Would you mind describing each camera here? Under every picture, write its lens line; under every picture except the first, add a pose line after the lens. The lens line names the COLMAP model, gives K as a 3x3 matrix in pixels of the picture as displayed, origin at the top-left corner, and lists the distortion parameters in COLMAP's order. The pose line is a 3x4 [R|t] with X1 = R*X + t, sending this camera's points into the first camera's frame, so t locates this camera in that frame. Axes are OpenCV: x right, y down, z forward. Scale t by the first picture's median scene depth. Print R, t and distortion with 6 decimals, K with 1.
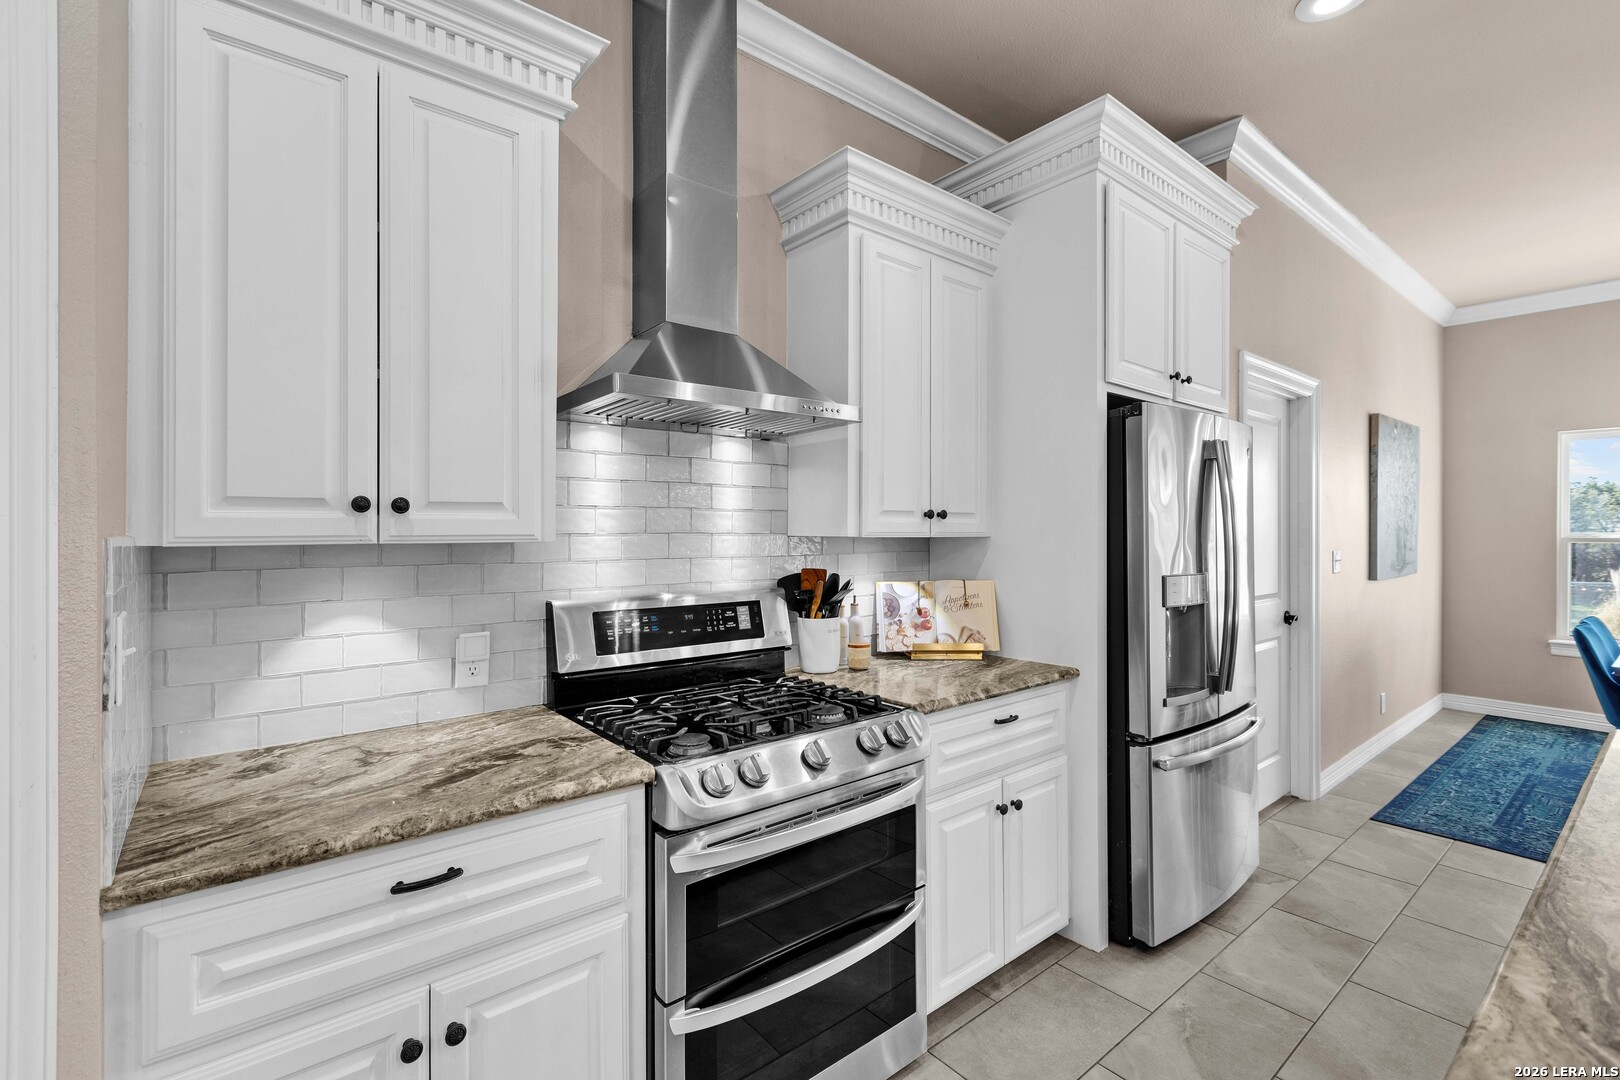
lens RADIAL K [[722.4, 0, 803.7], [0, 722.4, 528.9], [0, 0, 1]] dist [0.002563, 0.000664]
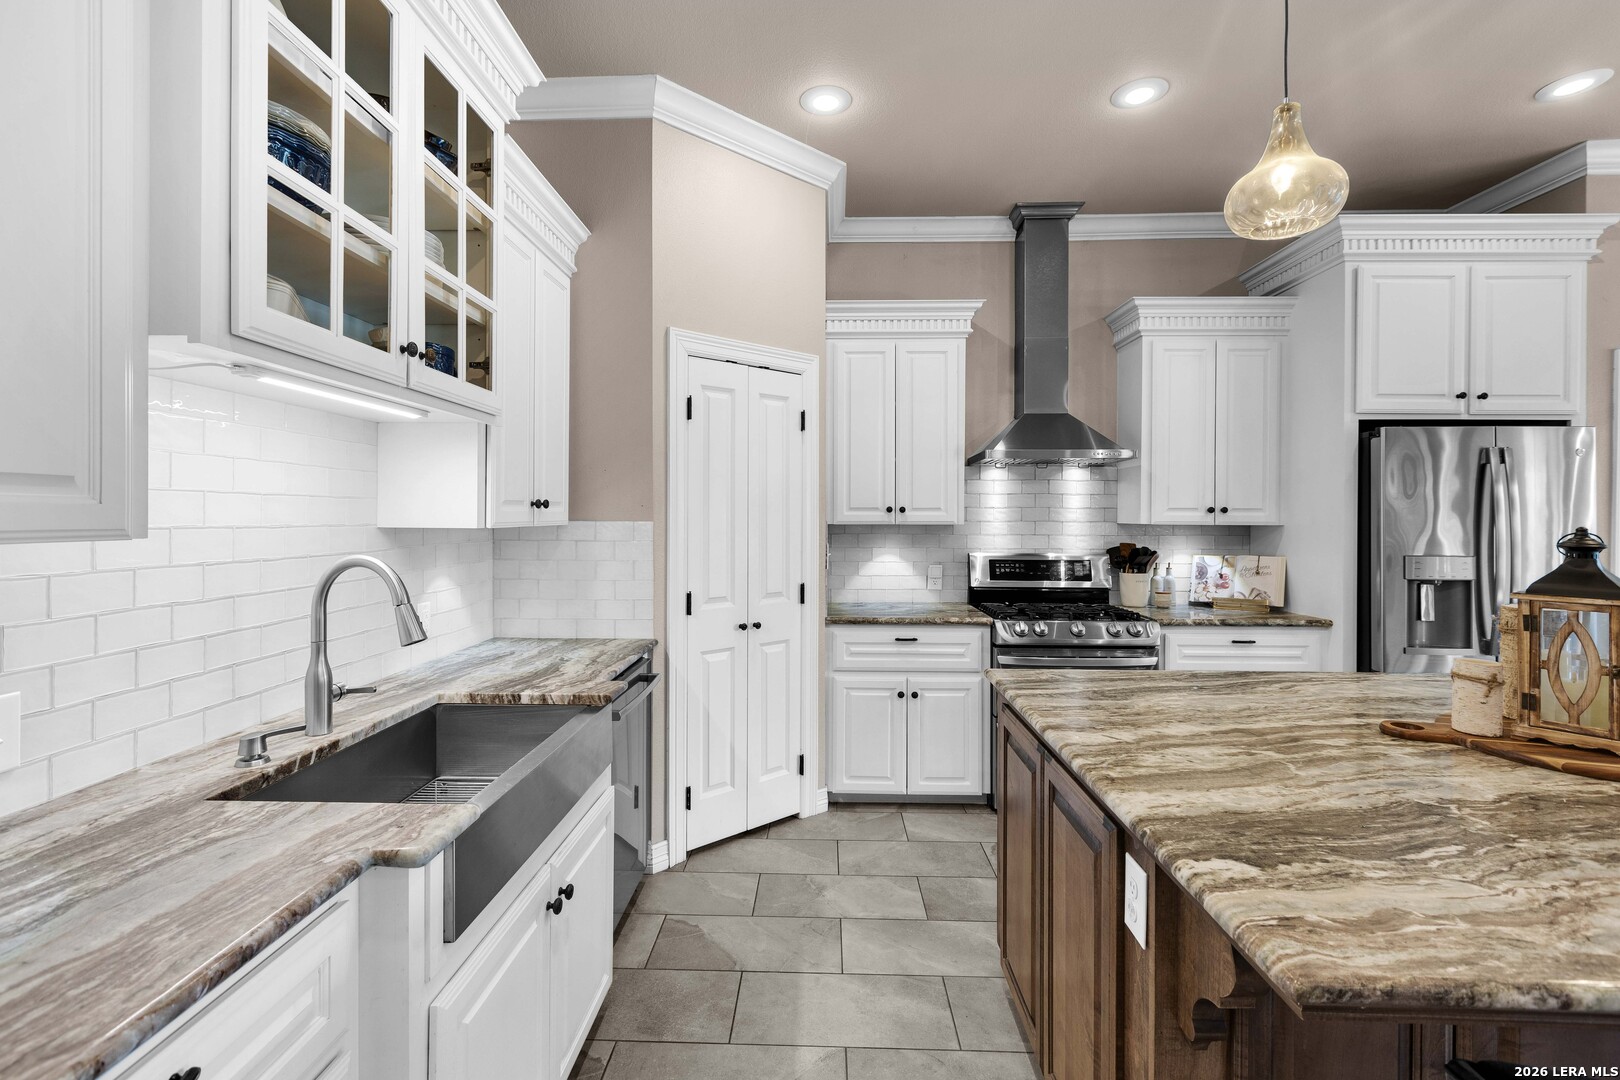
lens RADIAL K [[725.8, 0, 797.0], [0, 725.8, 514.8], [0, 0, 1]] dist [0.001829, 0.000700]
pose [[0.754085, 0.001031, -0.656776, 0.560565], [-0.001710, 0.999998, -0.000393, -0.008106], [0.656775, 0.001419, 0.754085, -0.784654]]
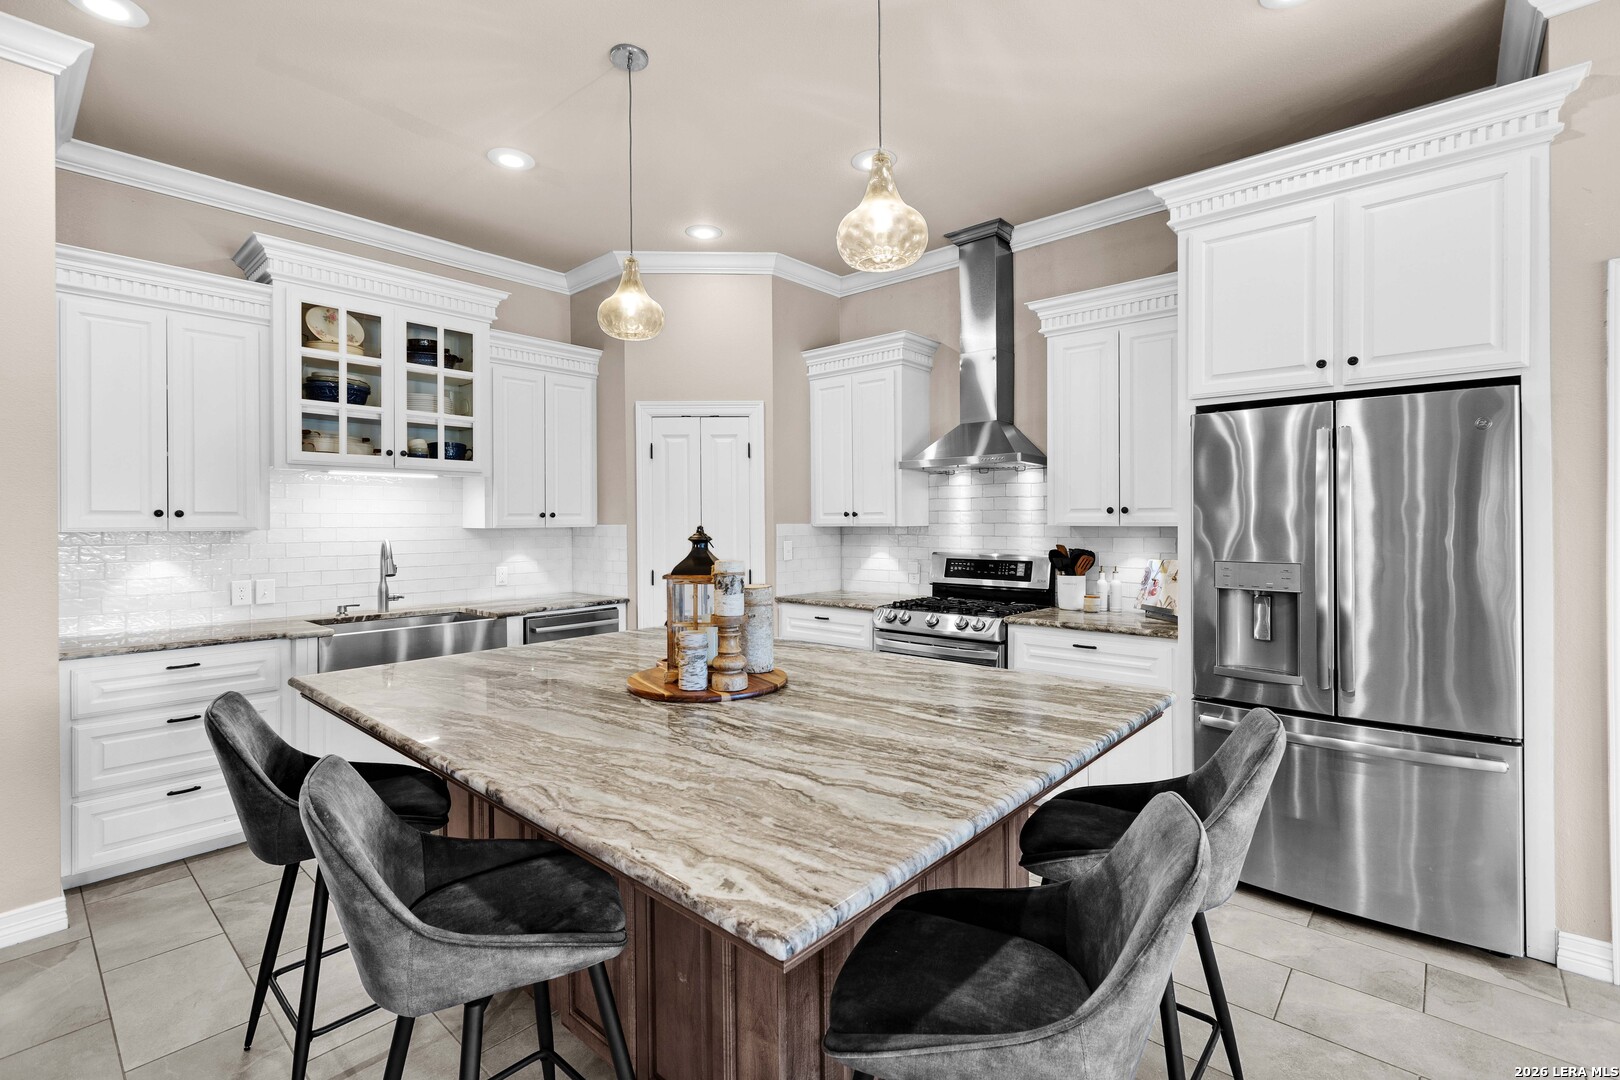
lens RADIAL K [[723.6, 0, 801.6], [0, 723.6, 518.6], [0, 0, 1]] dist [-0.000345, -0.000263]
pose [[0.158964, -0.003923, -0.987277, 1.616028], [0.007386, 0.999969, -0.002784, -0.004206], [0.987257, -0.006849, 0.158988, 0.170091]]
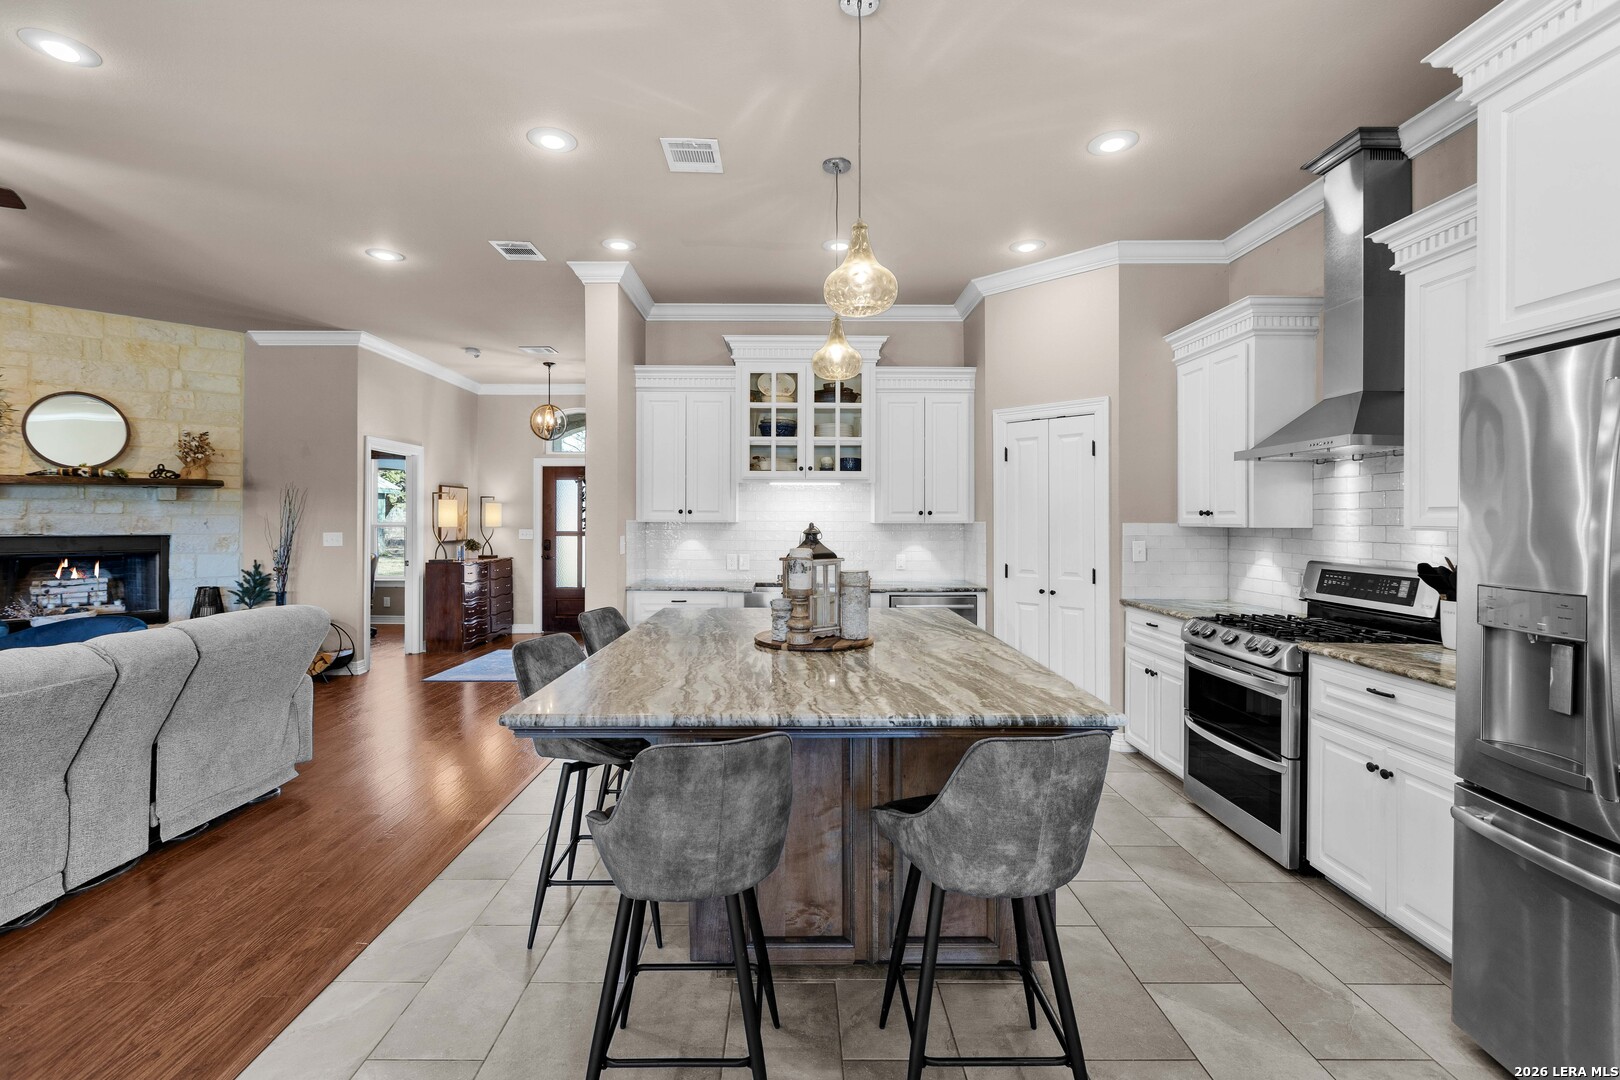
lens RADIAL K [[719.3, 0, 798.1], [0, 719.3, 516.1], [0, 0, 1]] dist [0.001958, -0.003735]
pose [[-0.623983, -0.003466, -0.781430, 1.655885], [-0.002148, 0.999994, -0.002720, -0.006425], [0.781435, -0.000019, -0.623987, 0.951555]]
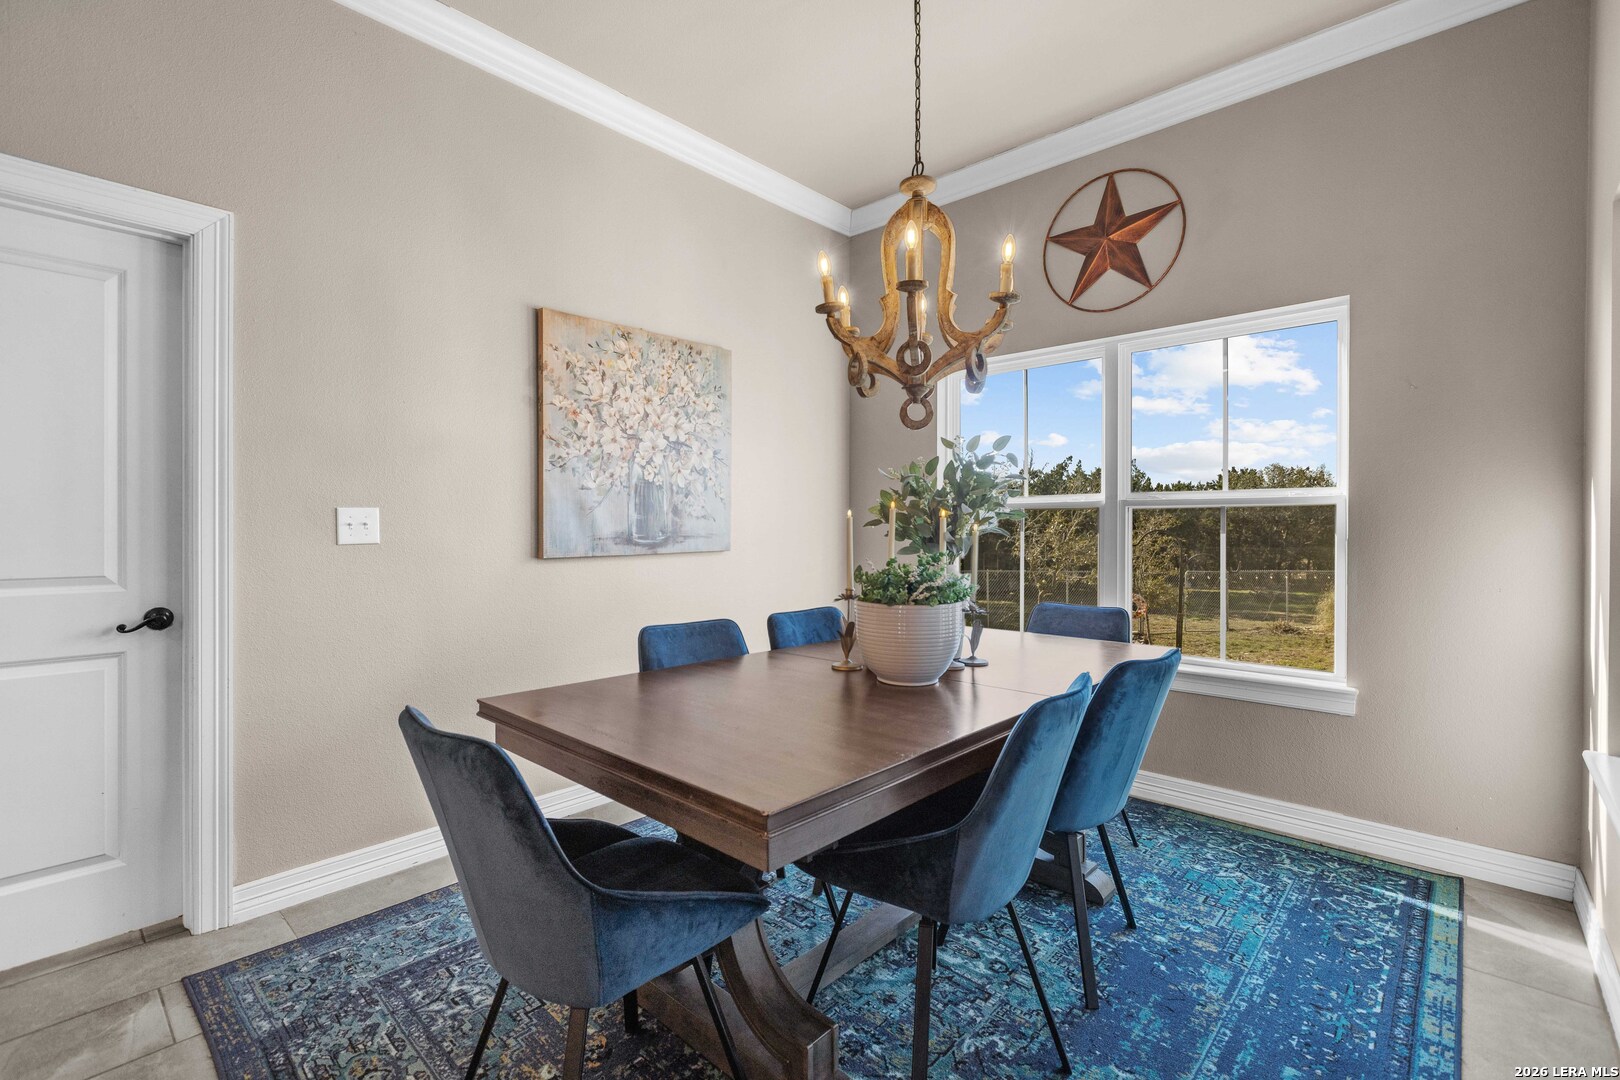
lens RADIAL K [[722.6, 0, 798.4], [0, 722.6, 524.3], [0, 0, 1]] dist [0.001077, -0.000829]
pose [[0.990476, -0.001270, 0.137683, 1.808462], [0.001761, 0.999993, -0.003446, 0.083521], [-0.137678, 0.003656, 0.990470, 0.592309]]
